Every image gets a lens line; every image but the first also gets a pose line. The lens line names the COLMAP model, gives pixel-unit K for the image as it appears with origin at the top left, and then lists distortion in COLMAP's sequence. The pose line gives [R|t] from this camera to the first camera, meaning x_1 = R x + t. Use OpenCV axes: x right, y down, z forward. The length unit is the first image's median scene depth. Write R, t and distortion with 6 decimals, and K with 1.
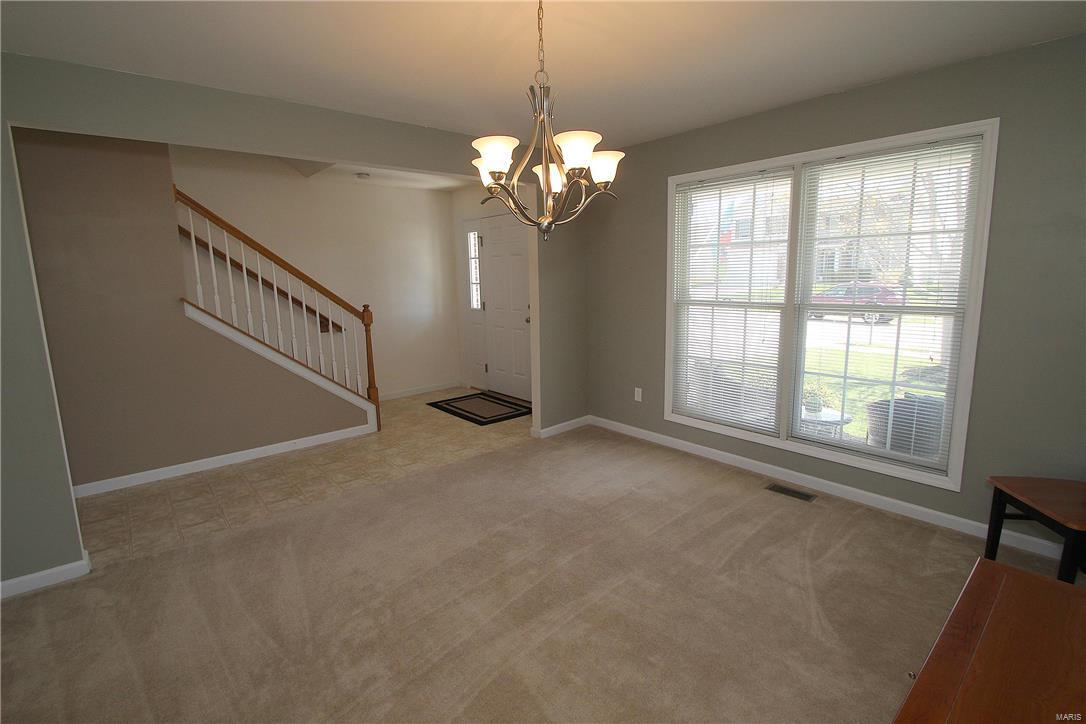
lens RADIAL K [[509.8, 0, 540.6], [0, 509.8, 350.5], [0, 0, 1]] dist [0.022541, -0.023179]
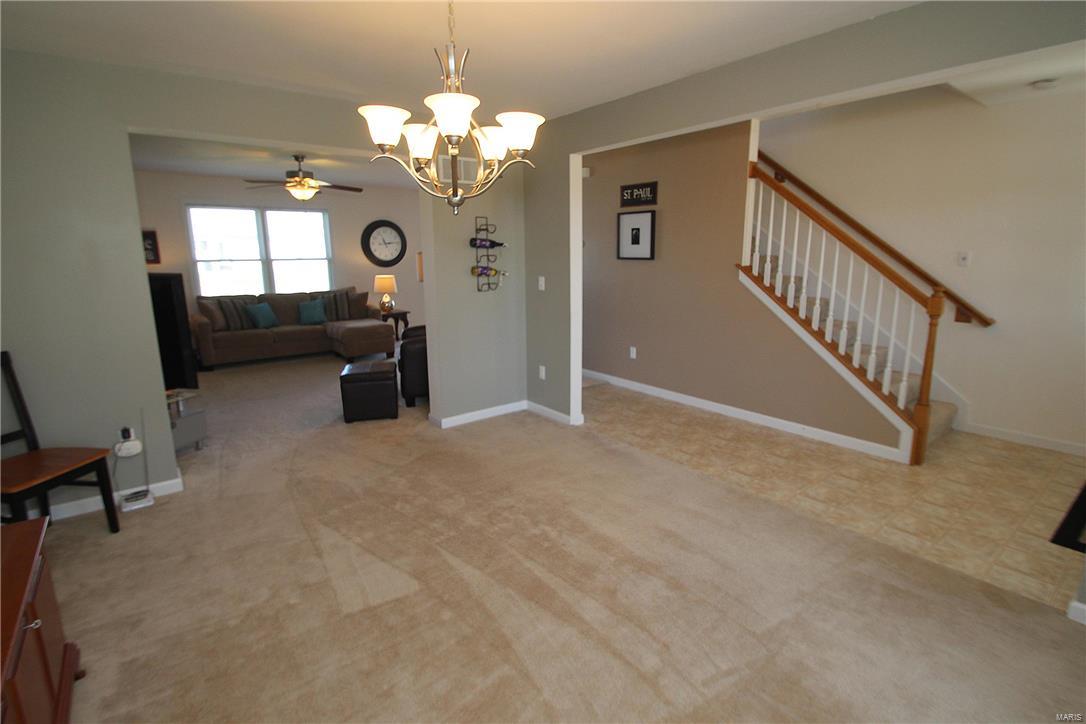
lens RADIAL K [[520.5, 0, 545.9], [0, 520.5, 351.0], [0, 0, 1]] dist [0.020052, -0.025480]
pose [[-0.052336, 0.207891, -0.976751, 0.460548], [-0.140869, 0.966774, 0.213315, -0.094654], [0.988644, 0.148758, -0.021312, 0.578815]]
